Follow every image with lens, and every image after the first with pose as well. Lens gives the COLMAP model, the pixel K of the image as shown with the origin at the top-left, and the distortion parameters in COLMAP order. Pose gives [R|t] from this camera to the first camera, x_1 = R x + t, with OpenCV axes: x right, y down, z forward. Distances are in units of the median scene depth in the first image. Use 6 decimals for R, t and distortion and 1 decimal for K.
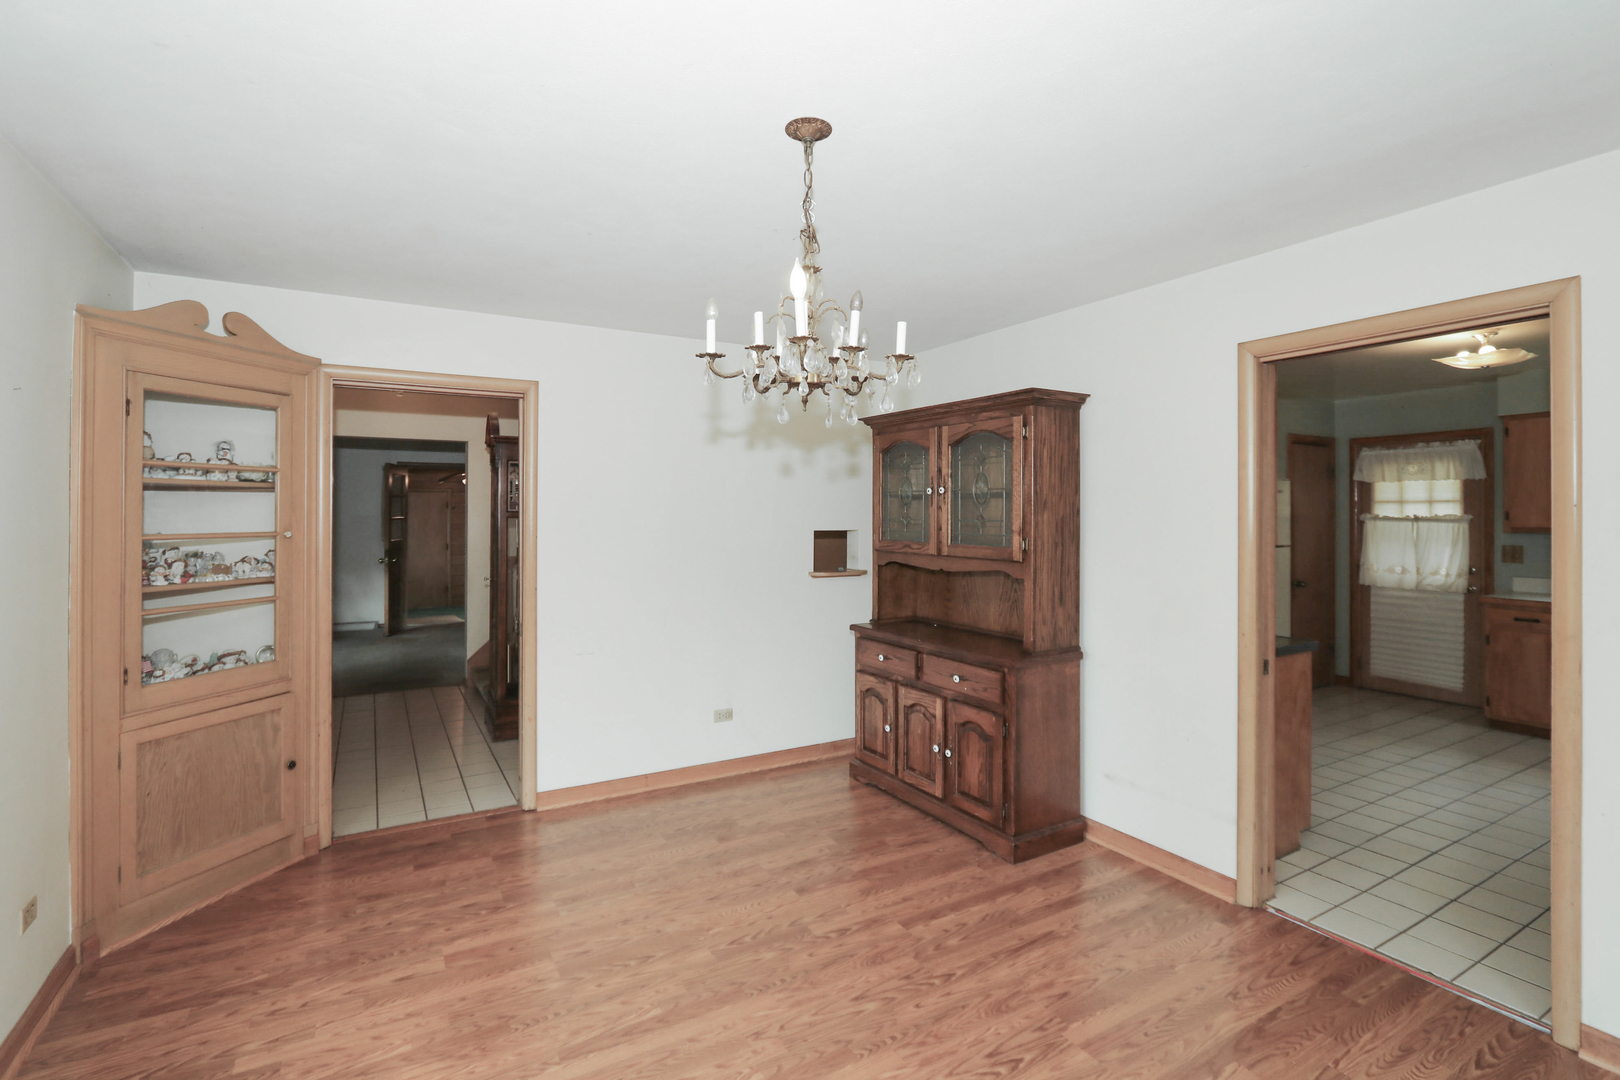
lens RADIAL K [[770.0, 0, 807.5], [0, 770.0, 513.5], [0, 0, 1]] dist [-0.019181, 0.004379]
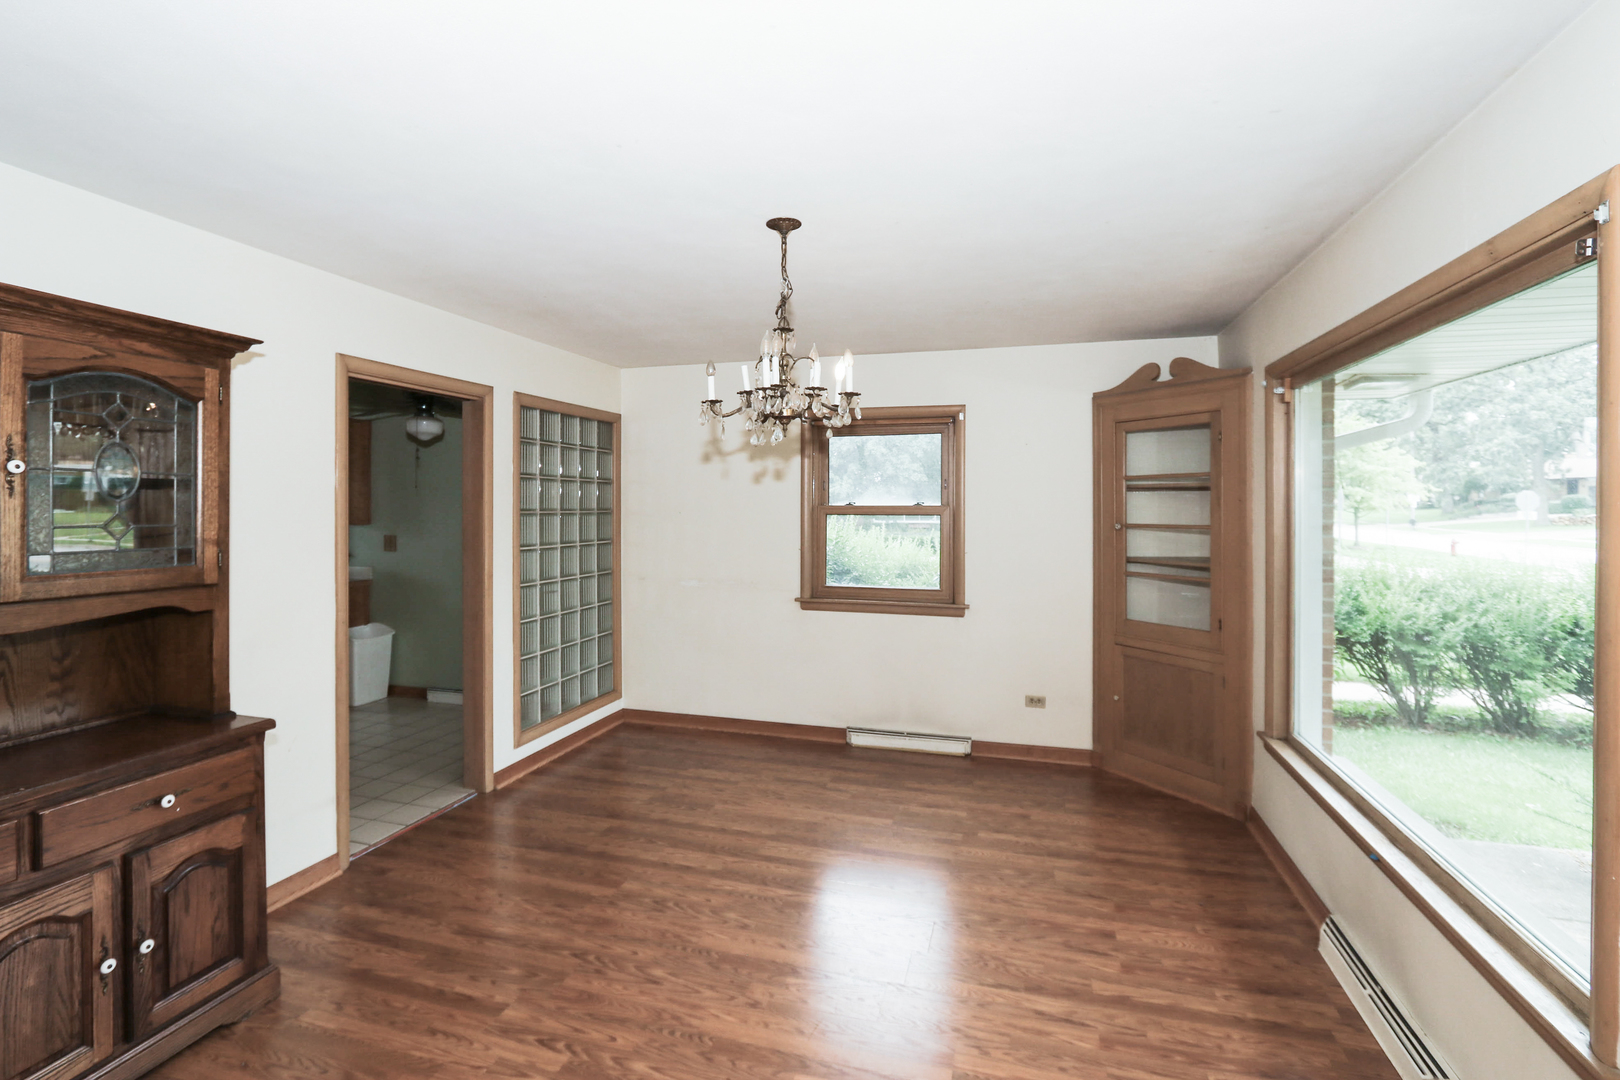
lens RADIAL K [[770.0, 0, 787.5], [0, 770.0, 515.3], [0, 0, 1]] dist [-0.019181, 0.004379]
pose [[-0.678808, -0.011949, 0.734219, -0.373194], [0.000215, 0.999864, 0.016472, -0.006565], [-0.734316, 0.011339, -0.678713, 0.721648]]
